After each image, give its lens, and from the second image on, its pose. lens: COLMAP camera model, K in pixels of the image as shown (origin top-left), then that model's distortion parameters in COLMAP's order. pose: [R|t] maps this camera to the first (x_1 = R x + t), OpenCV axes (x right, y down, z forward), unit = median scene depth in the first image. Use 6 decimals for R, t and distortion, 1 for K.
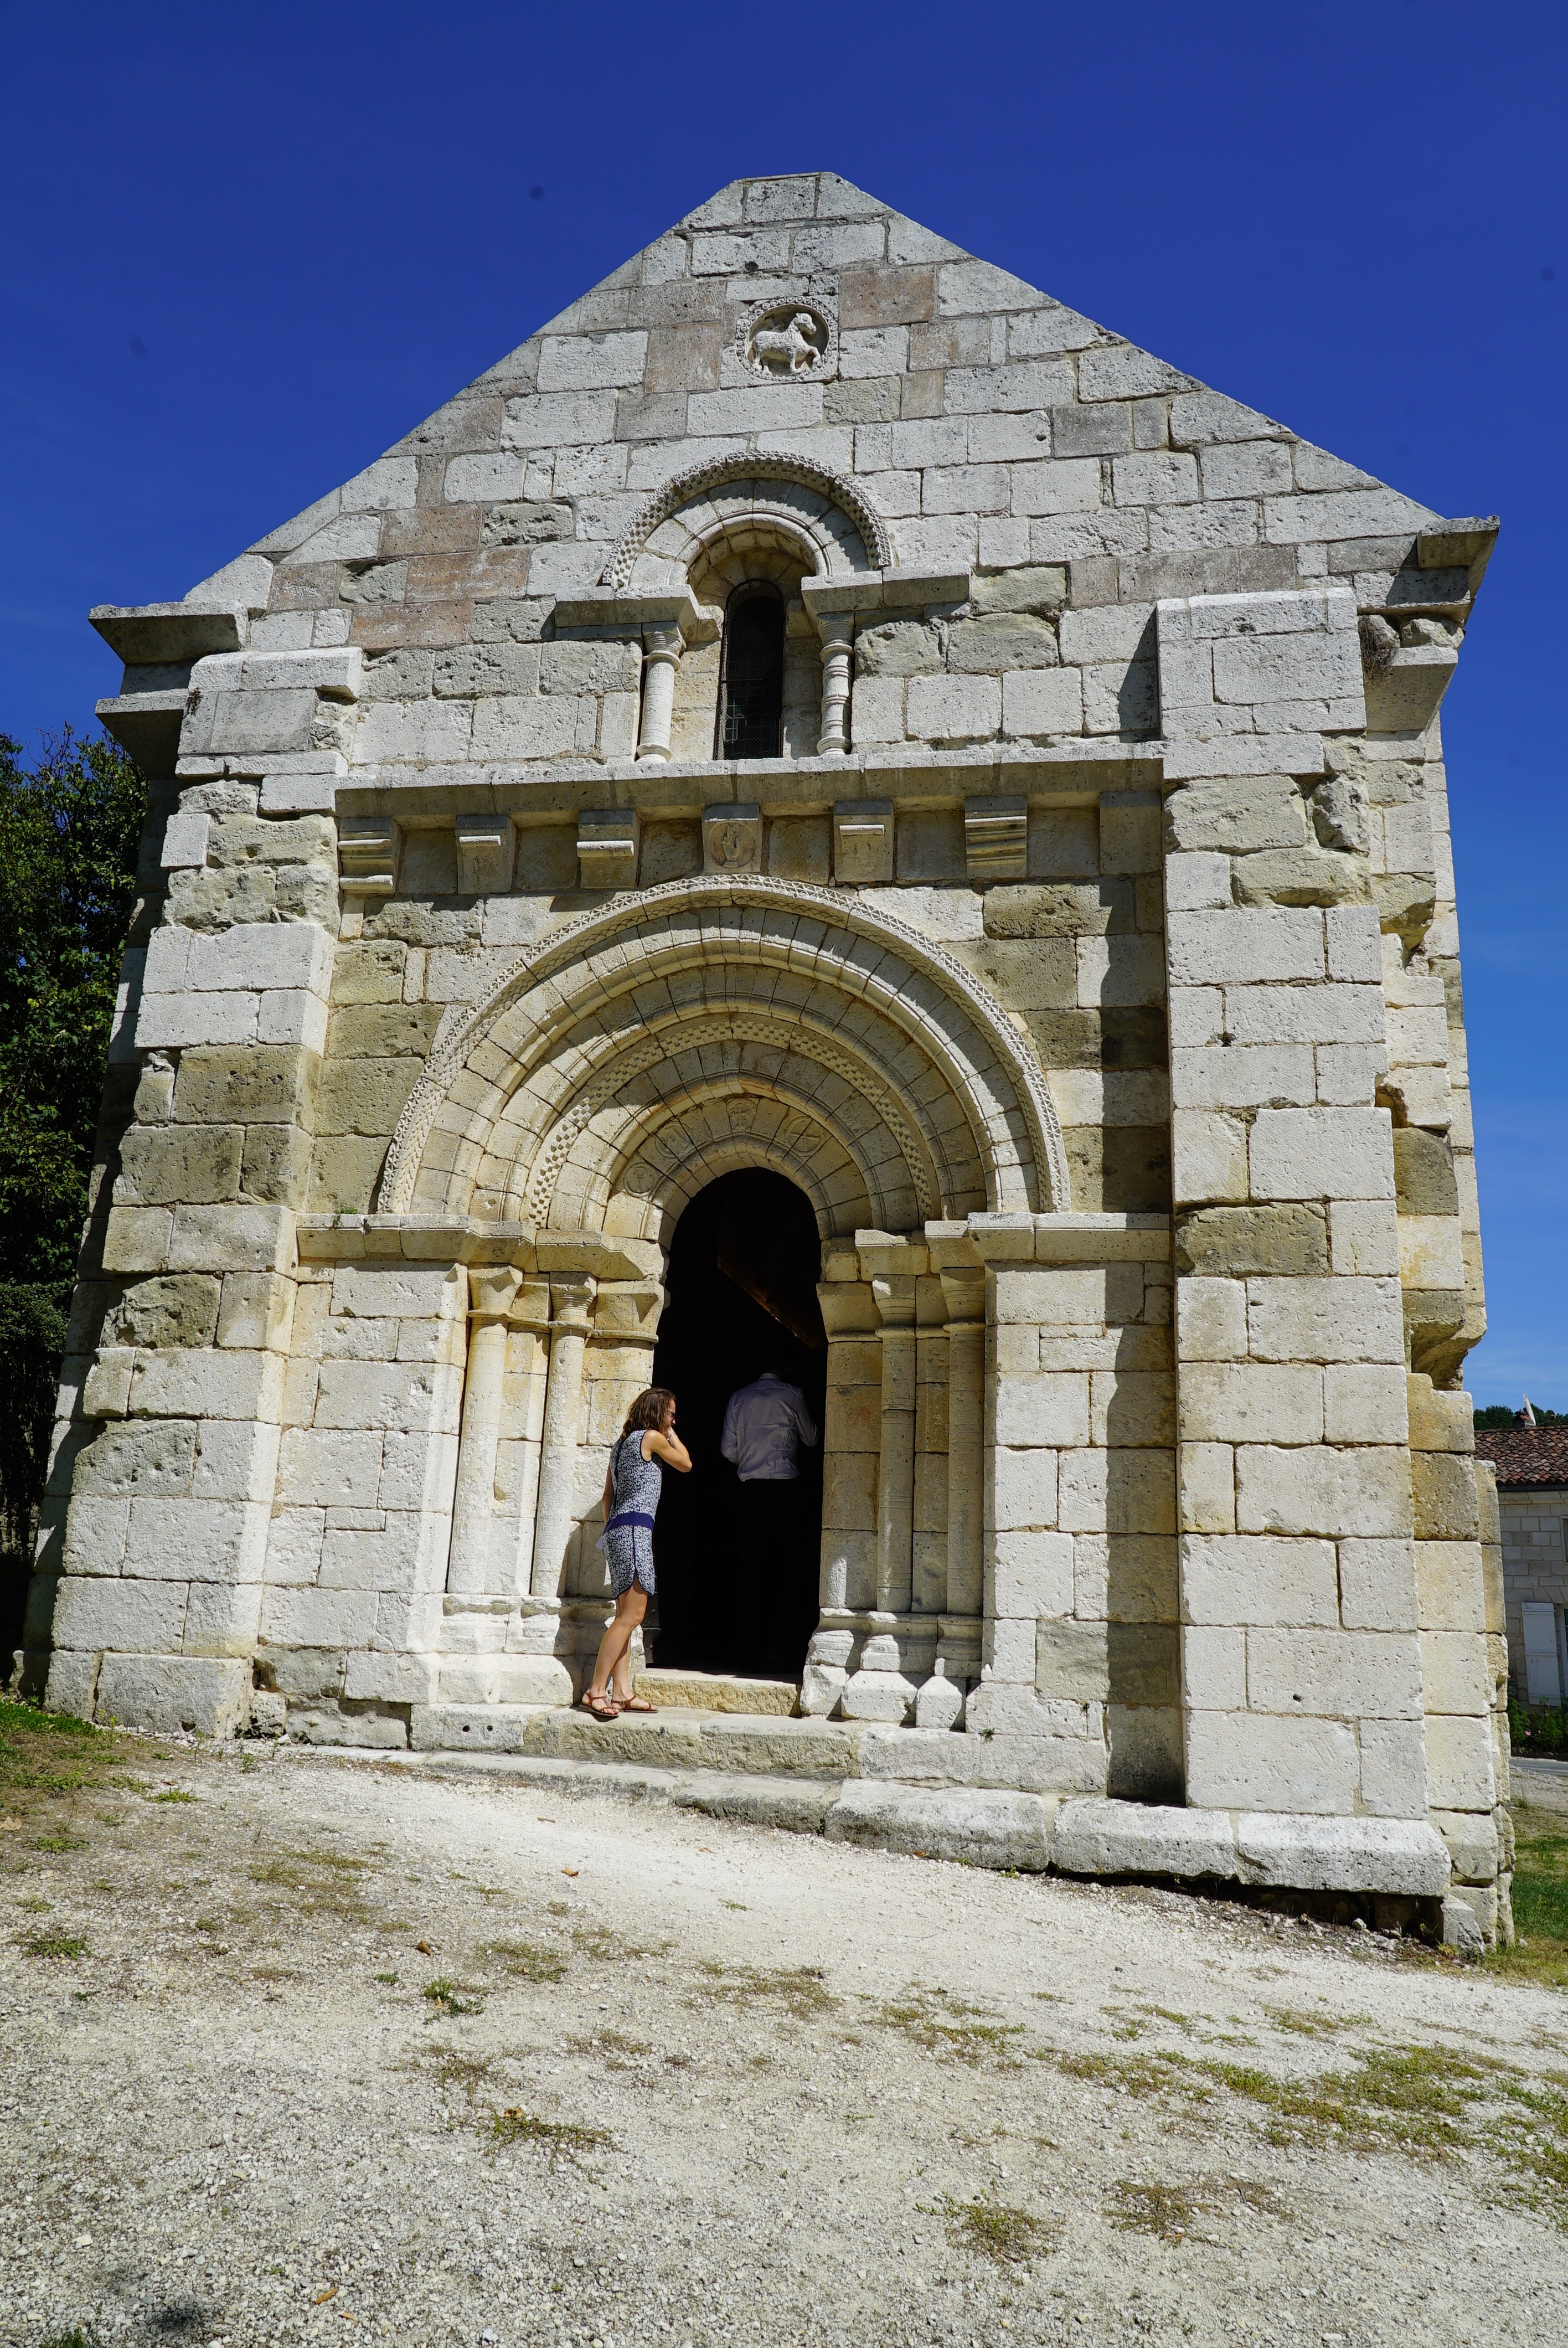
lens RADIAL K [[1548.8, 0, 784.0], [0, 1548.8, 1174.0], [0, 0, 1]] dist [-0.031328, 0.001503]
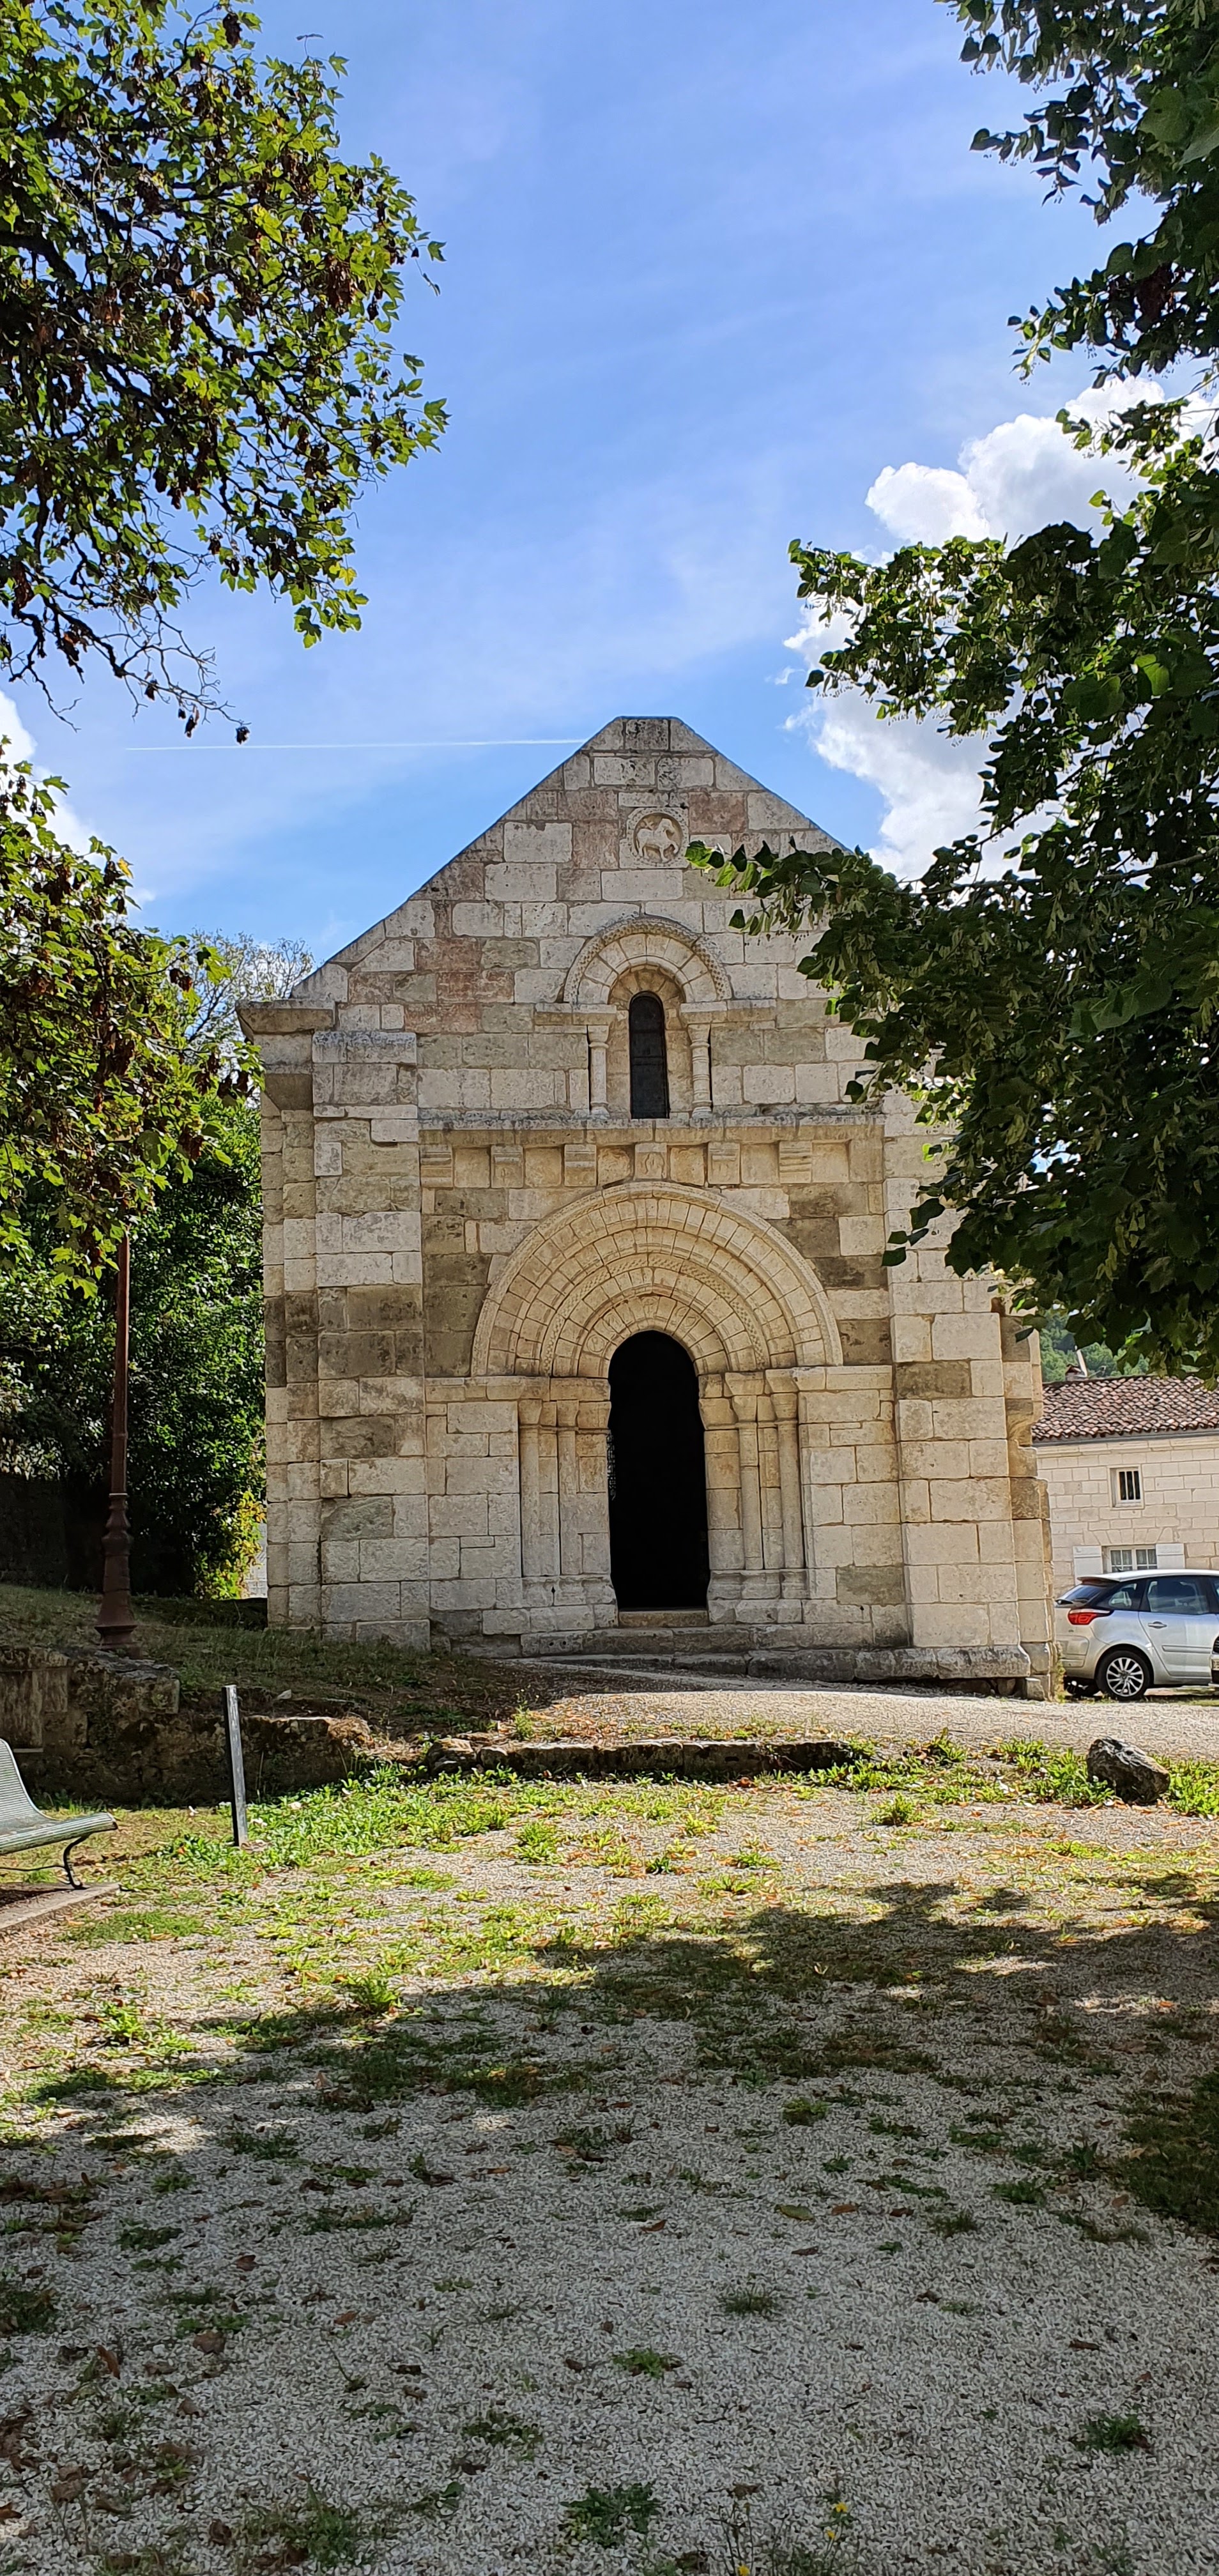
lens RADIAL K [[1798.5, 0, 609.5], [0, 1798.5, 1288.0], [0, 0, 1]] dist [0.201498, -0.000029]
pose [[0.981243, -0.042446, 0.188041, -0.474510], [0.021175, 0.993288, 0.113716, -0.301951], [-0.191606, -0.107601, 0.975556, -1.047301]]
